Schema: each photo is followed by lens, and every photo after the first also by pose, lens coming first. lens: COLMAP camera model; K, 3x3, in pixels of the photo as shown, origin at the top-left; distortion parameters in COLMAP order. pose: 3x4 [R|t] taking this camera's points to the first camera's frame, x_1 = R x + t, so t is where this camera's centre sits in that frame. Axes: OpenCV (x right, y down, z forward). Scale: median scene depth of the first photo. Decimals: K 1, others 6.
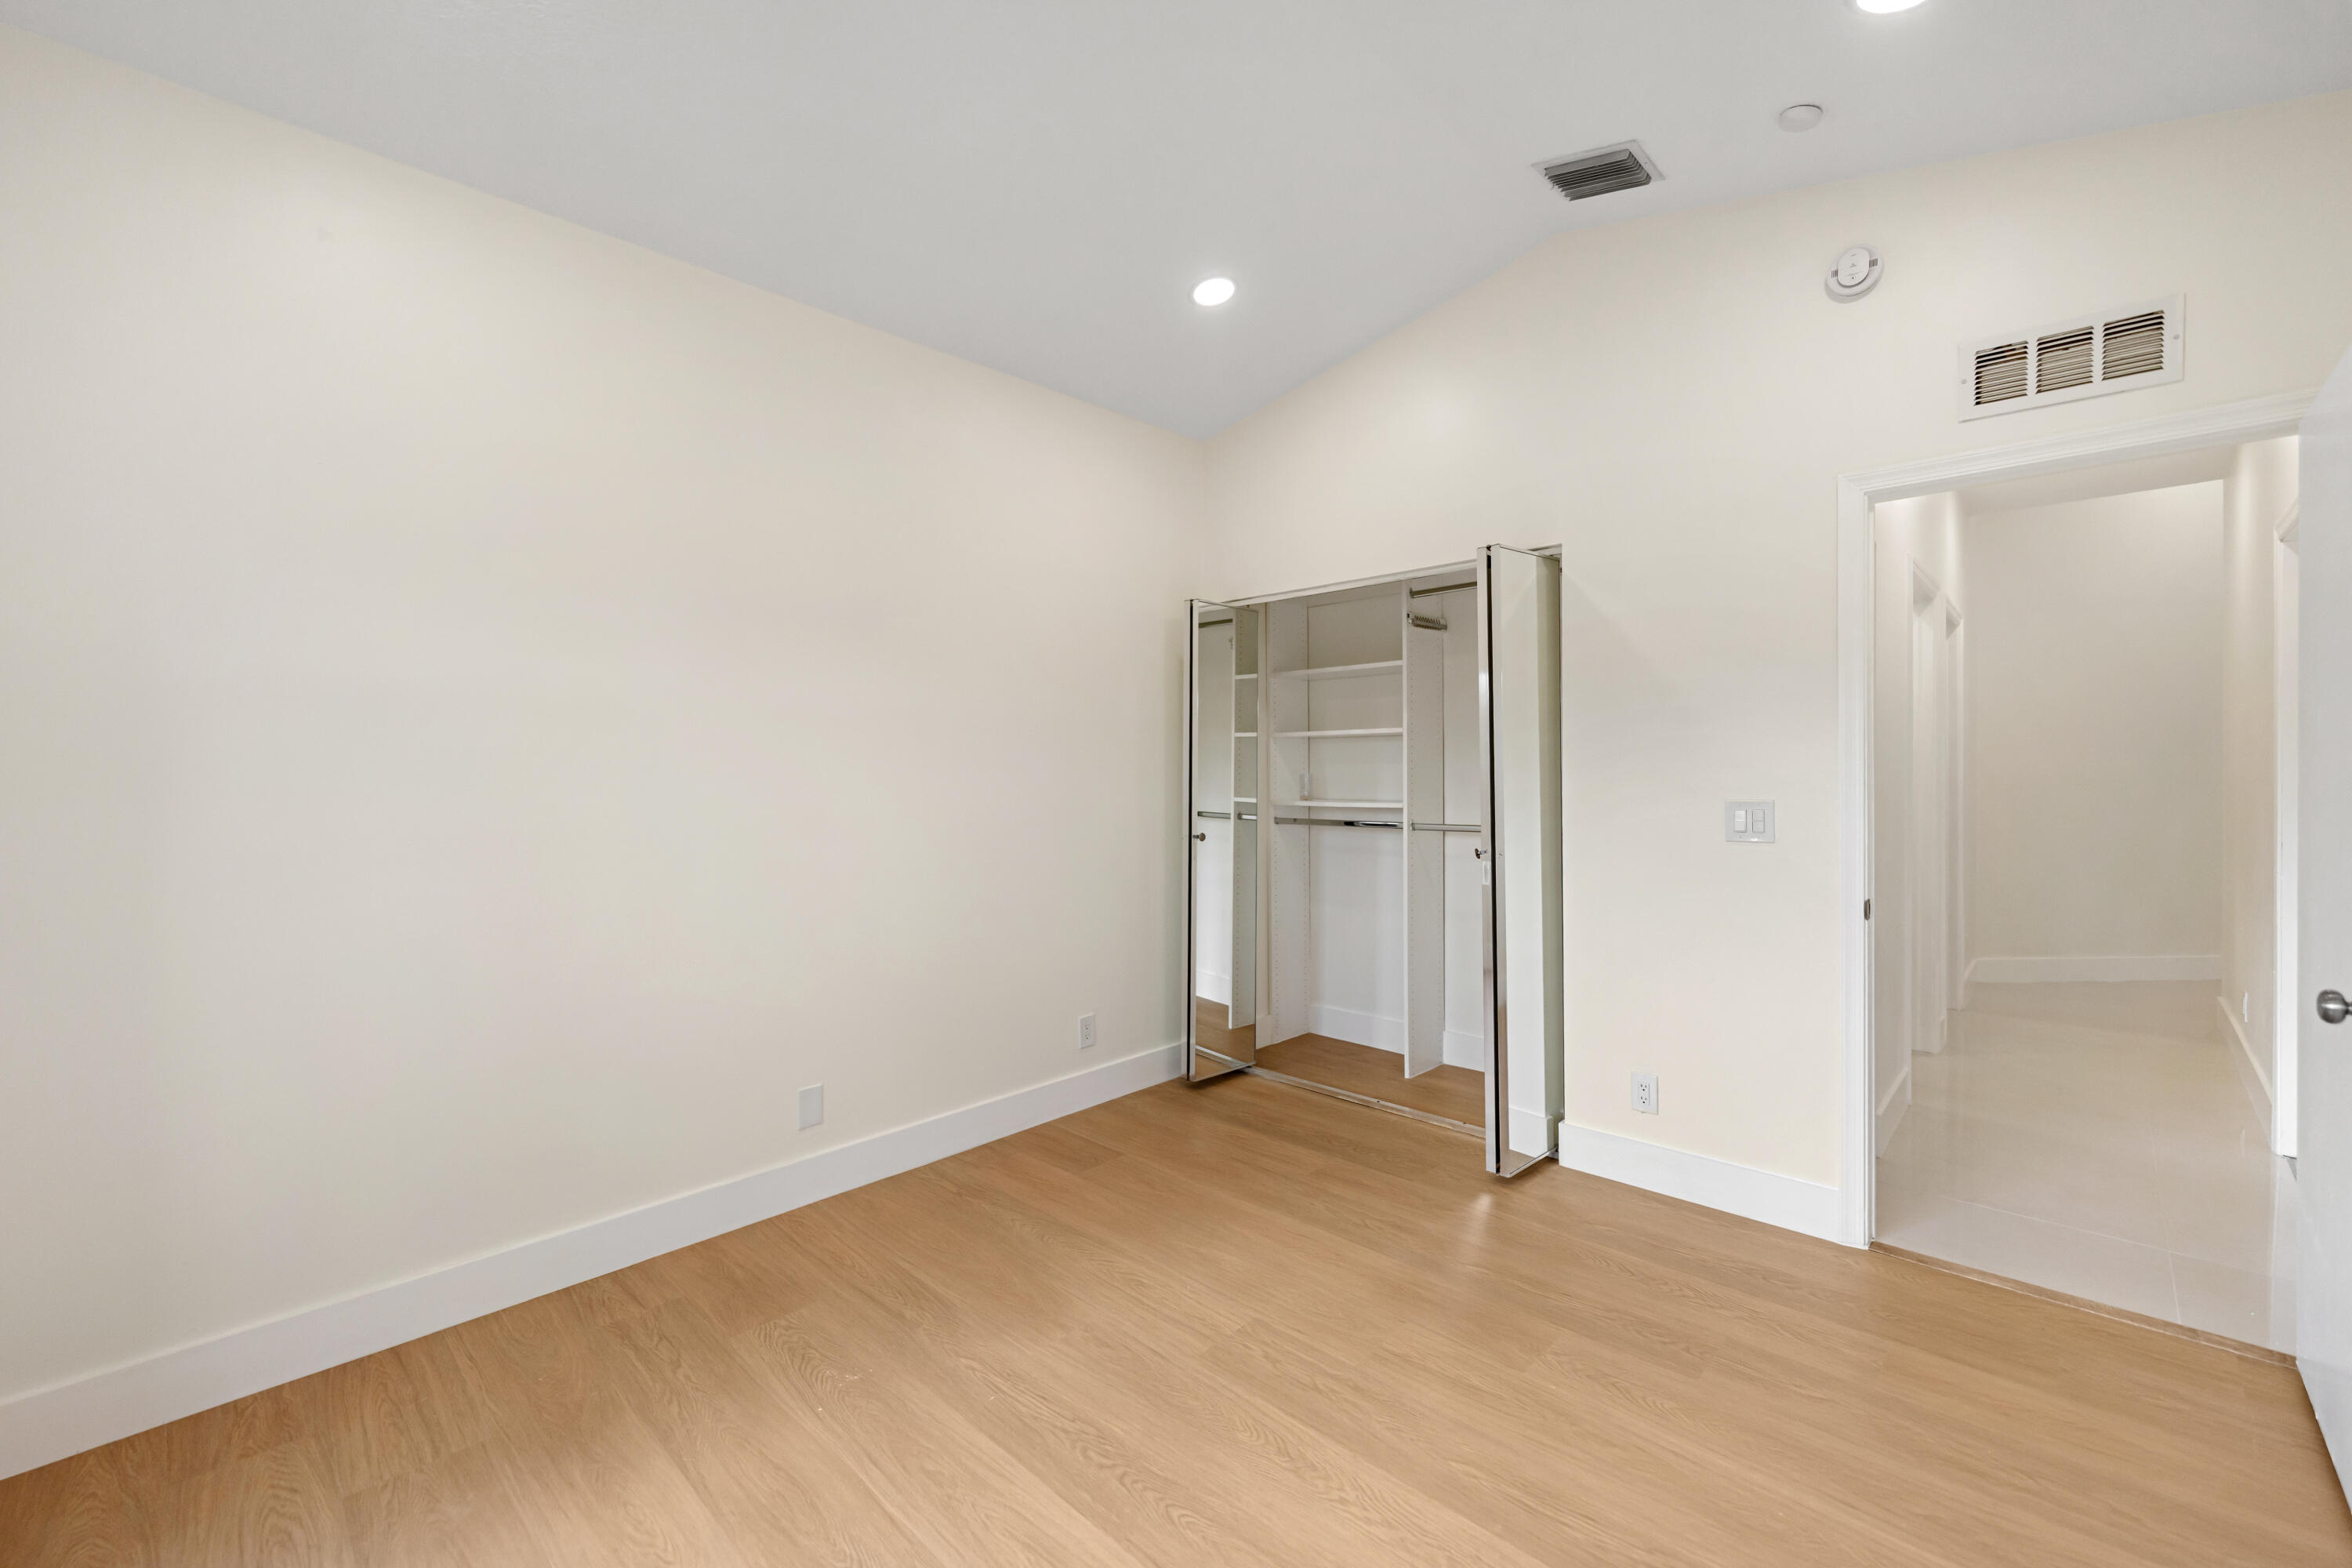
lens RADIAL K [[959.5, 0, 1176.5], [0, 959.5, 772.0], [0, 0, 1]] dist [0.002994, -0.001876]
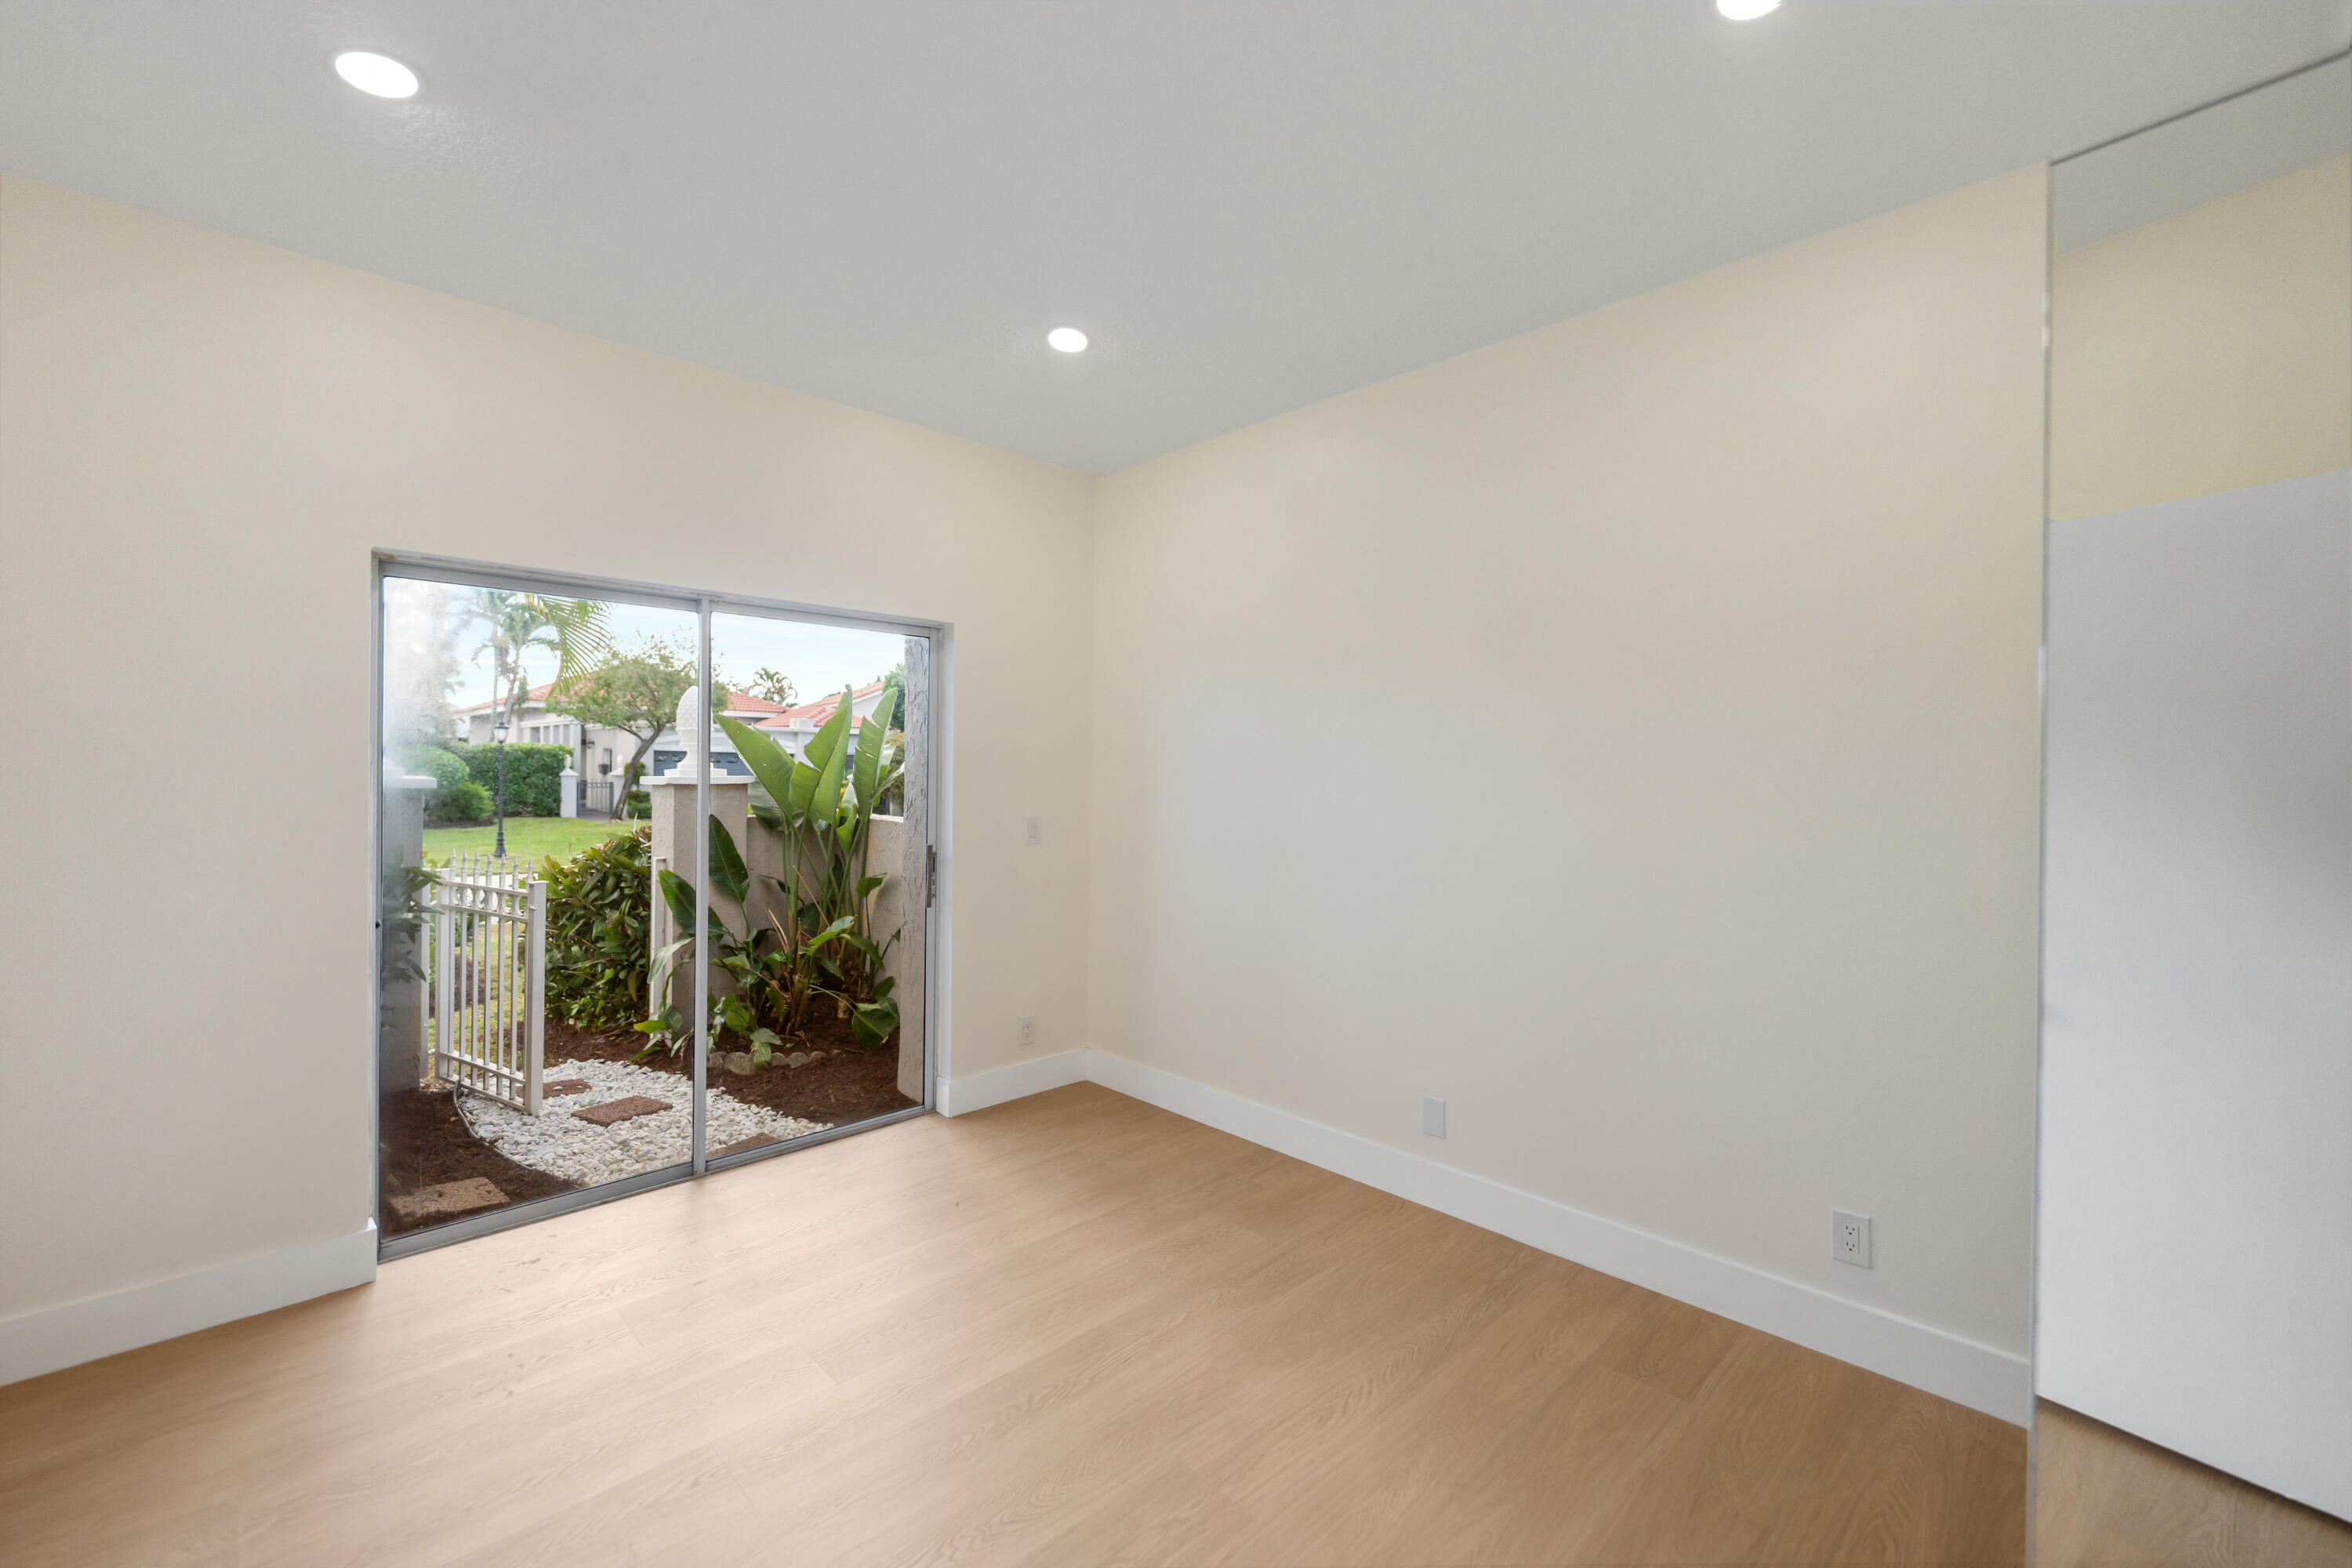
lens RADIAL K [[959.5, 0, 1176.9], [0, 959.5, 778.8], [0, 0, 1]] dist [0.002994, -0.001876]
pose [[-0.032052, 0.008552, -0.999450, 0.716929], [-0.015072, 0.999846, 0.009039, -0.026028], [0.999373, 0.015354, -0.031918, 0.801863]]
